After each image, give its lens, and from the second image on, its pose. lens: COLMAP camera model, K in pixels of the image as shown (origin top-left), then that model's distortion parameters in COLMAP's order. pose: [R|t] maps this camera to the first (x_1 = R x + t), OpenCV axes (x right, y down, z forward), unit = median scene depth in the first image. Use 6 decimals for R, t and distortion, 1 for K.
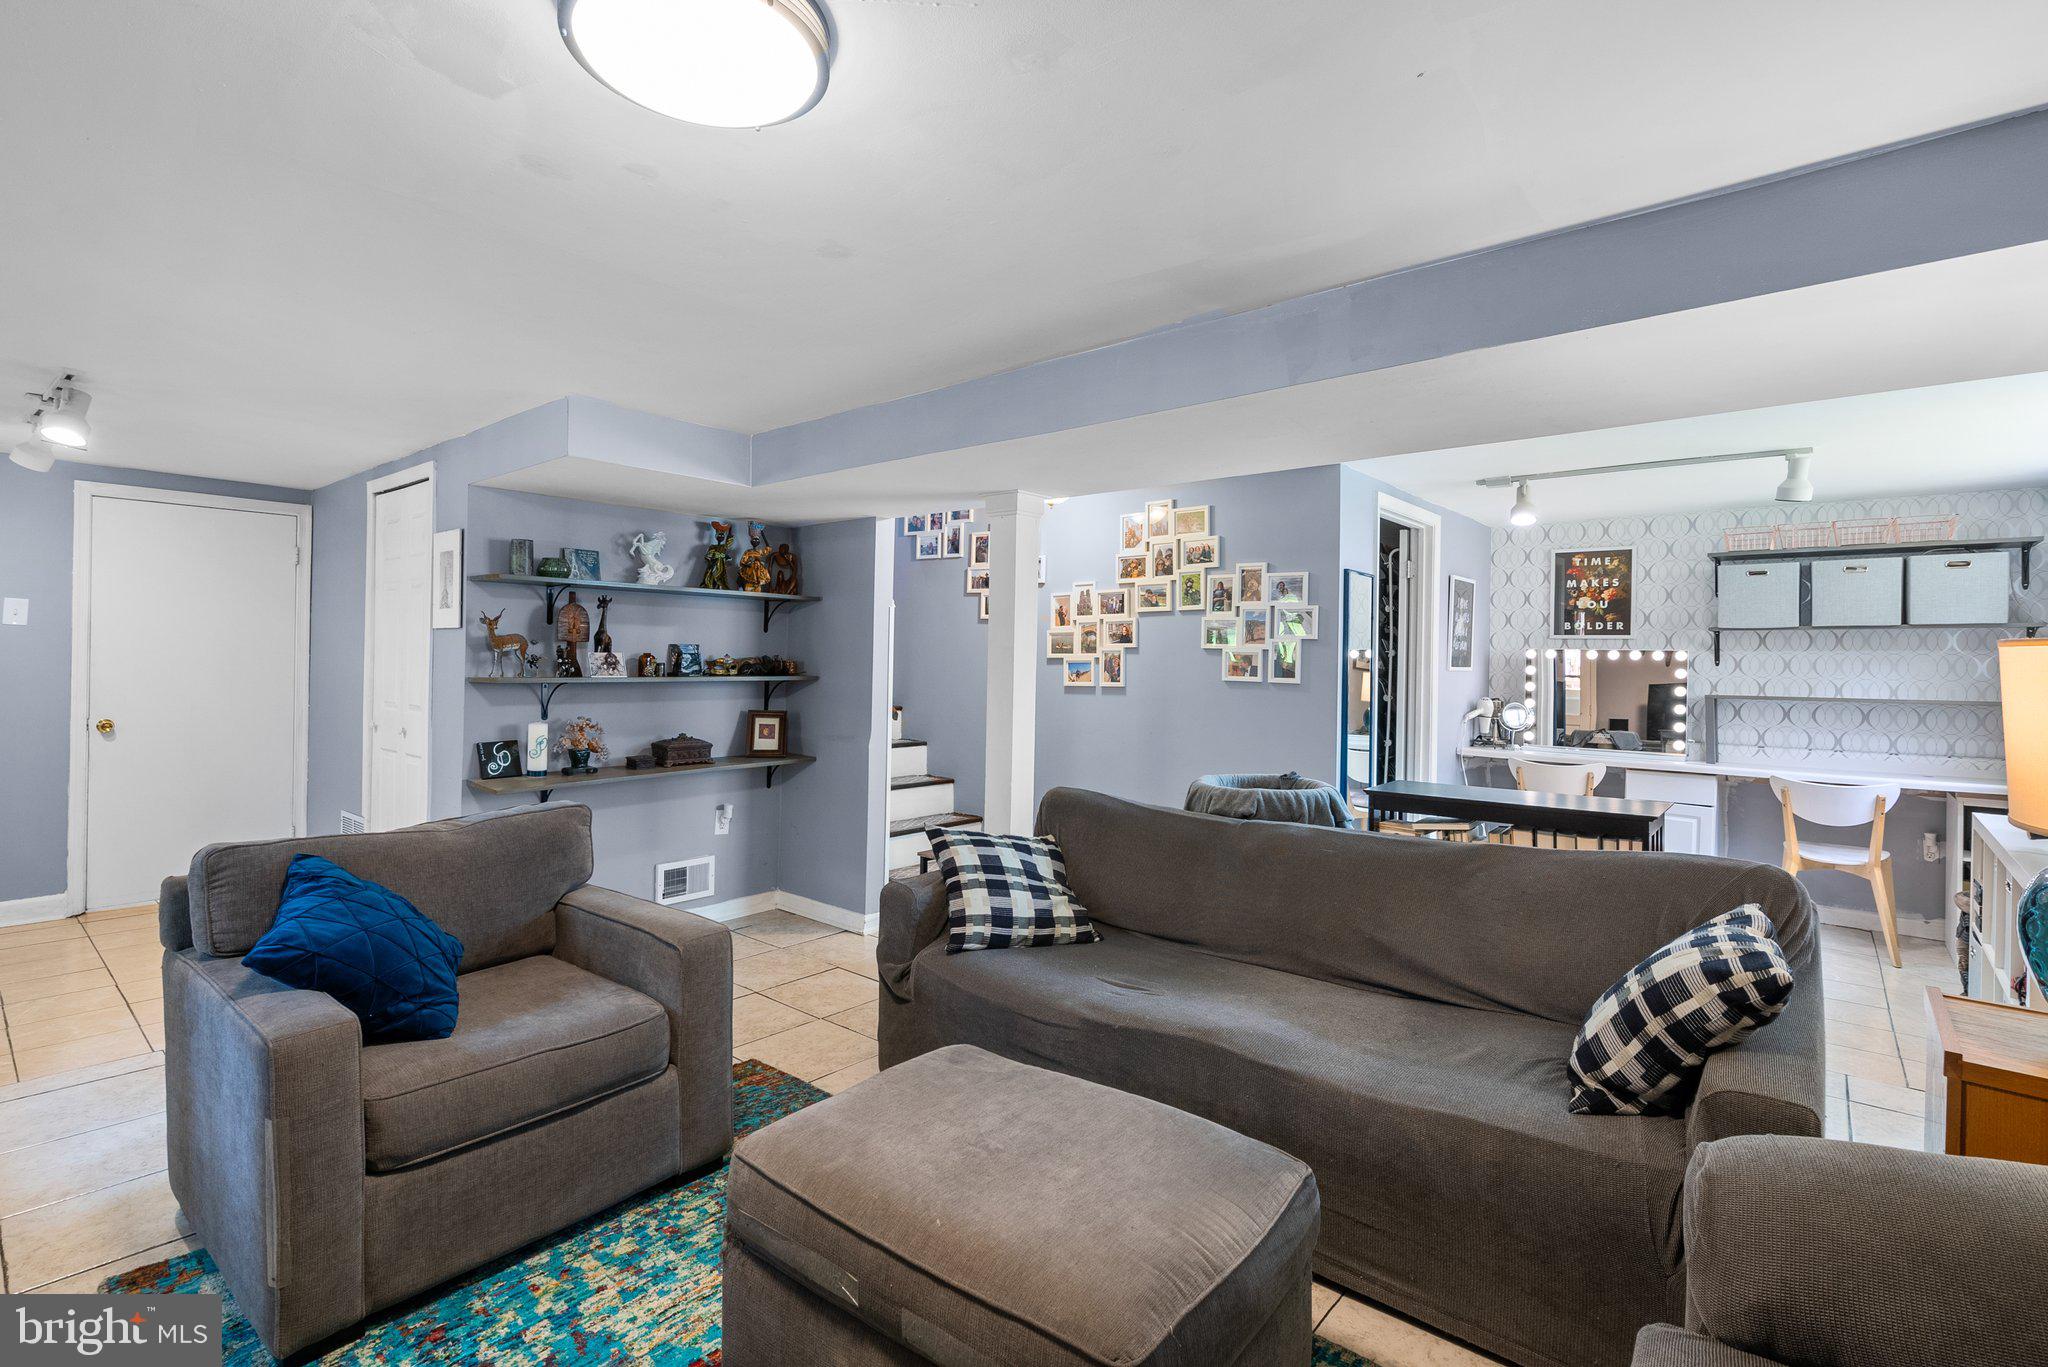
lens RADIAL K [[946.1, 0, 1022.2], [0, 946.1, 654.3], [0, 0, 1]] dist [-0.007100, 0.002119]
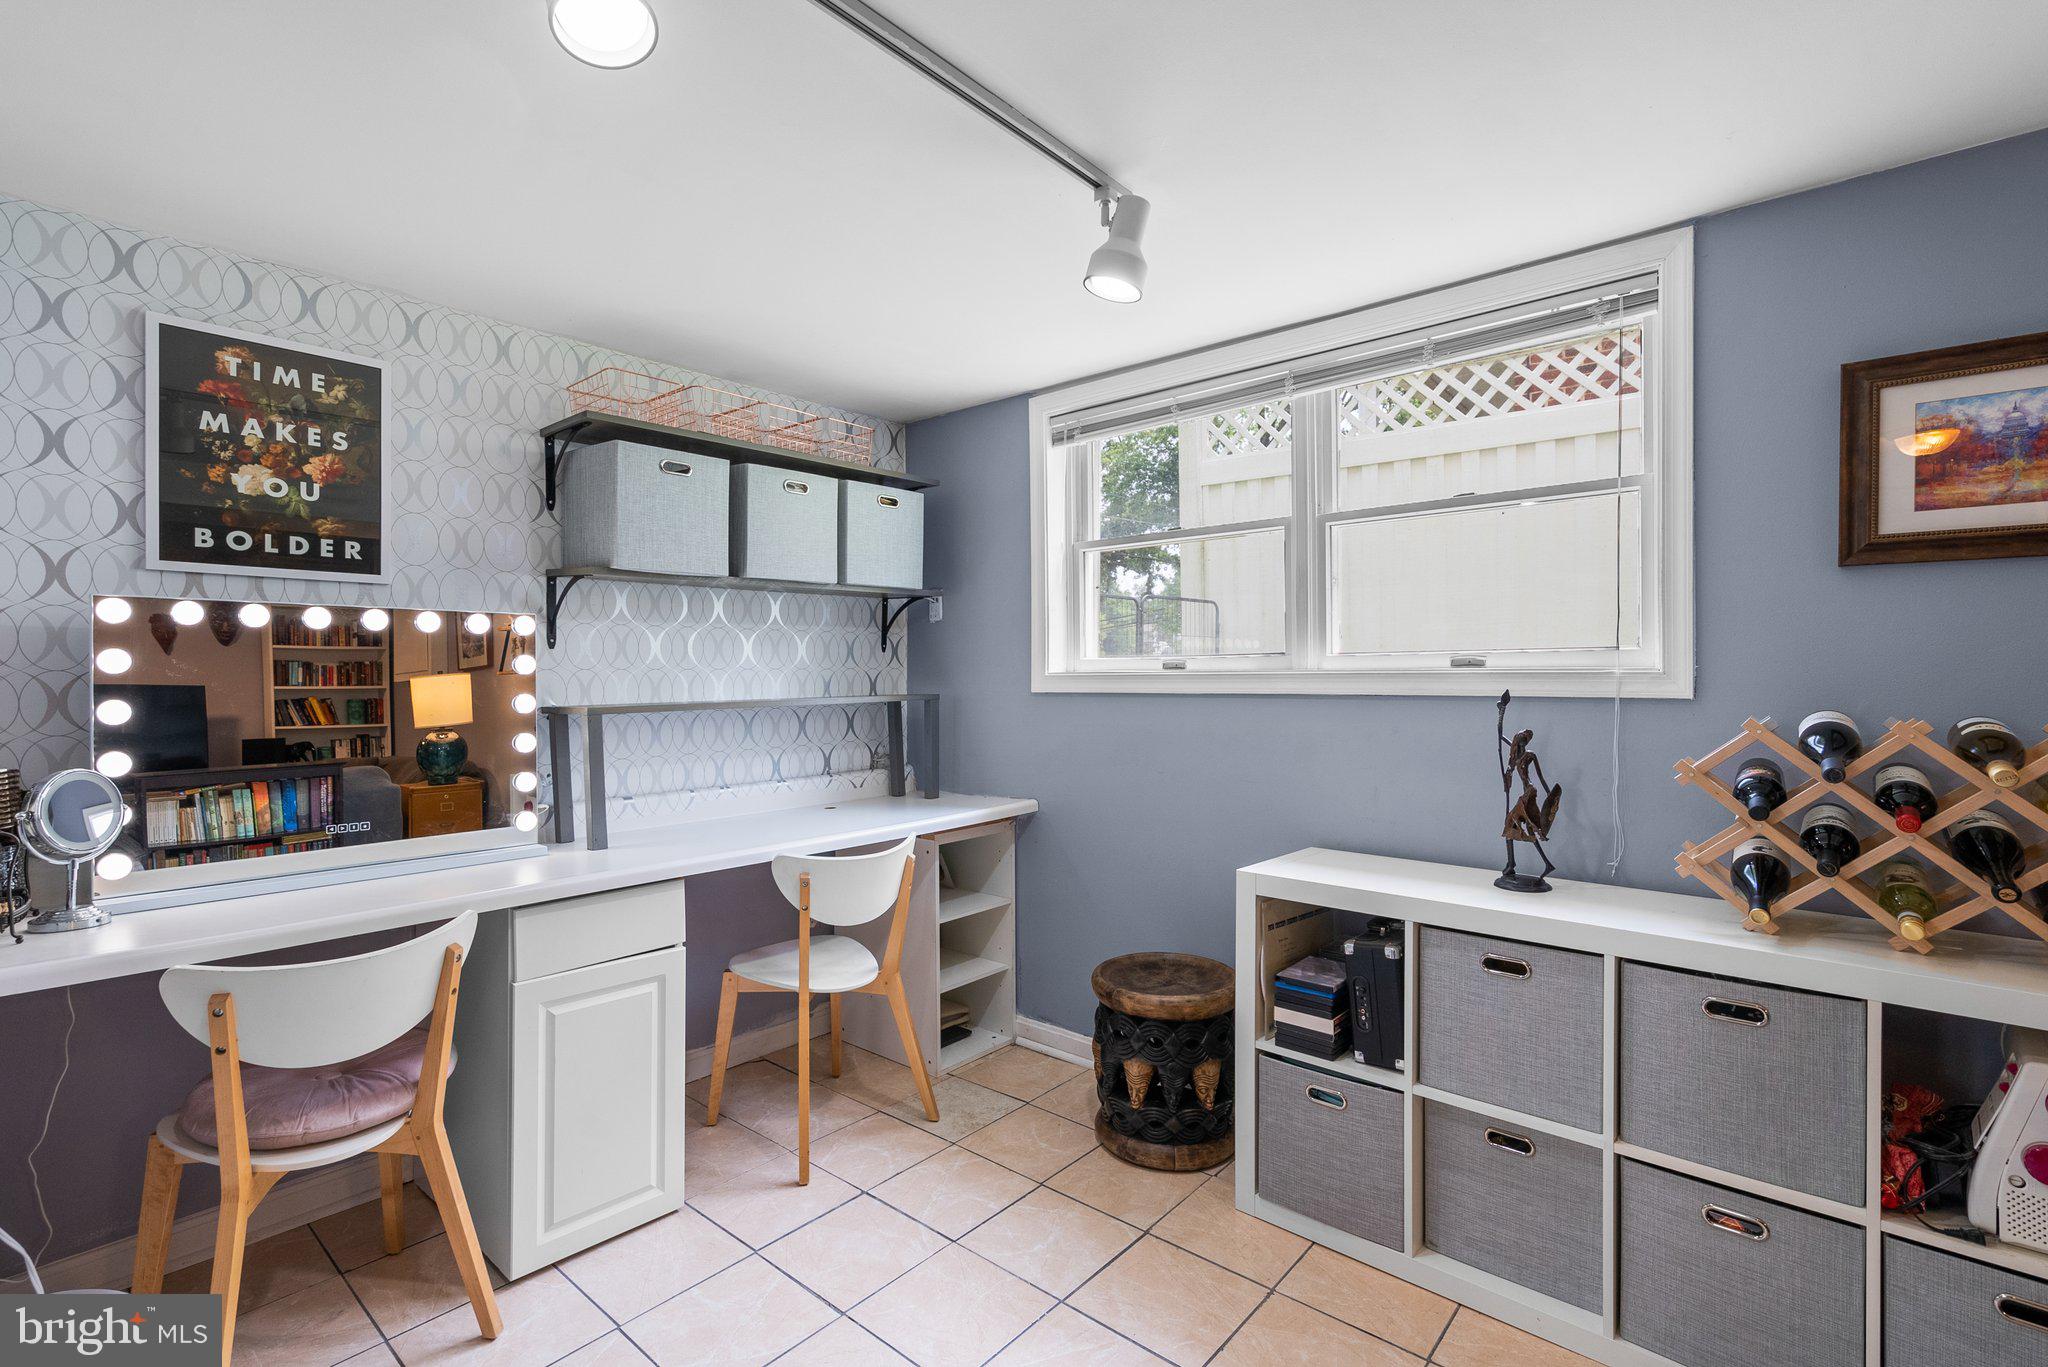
lens RADIAL K [[946.1, 0, 1028.5], [0, 946.1, 677.8], [0, 0, 1]] dist [-0.007100, 0.002119]
pose [[0.003628, -0.026774, 0.999635, 0.251818], [-0.004990, 0.999629, 0.026792, 0.014086], [-0.999981, -0.005085, 0.003493, 0.790056]]
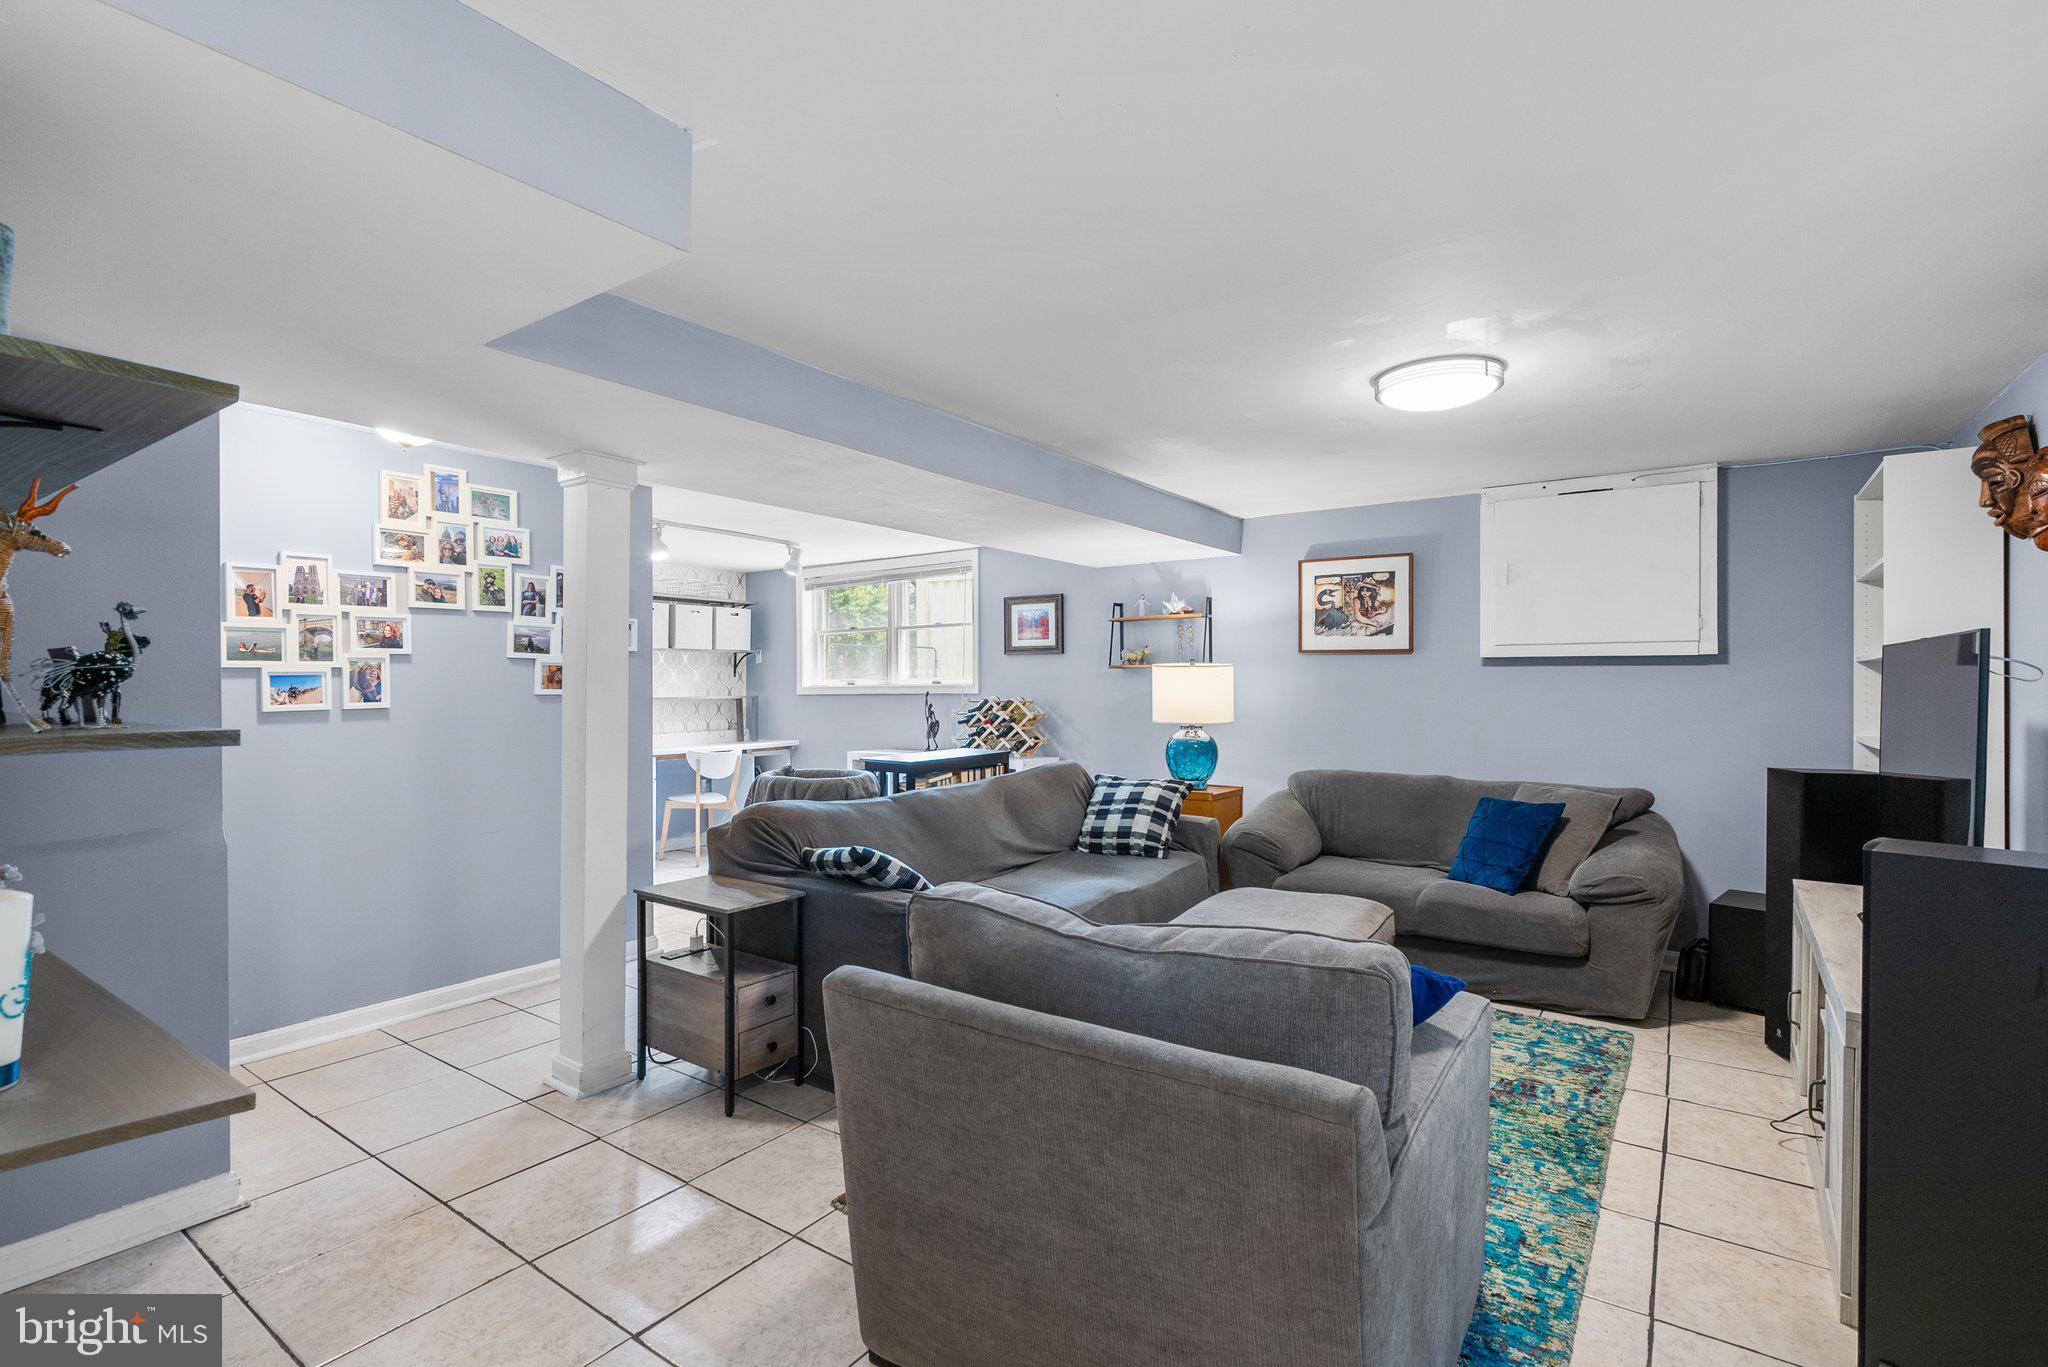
lens RADIAL K [[946.1, 0, 1017.7], [0, 946.1, 689.2], [0, 0, 1]] dist [-0.007100, 0.002119]
pose [[-0.085728, -0.018213, 0.996152, -0.642943], [-0.007650, 0.999815, 0.017621, 0.003160], [-0.996289, -0.006110, -0.085852, 0.569002]]
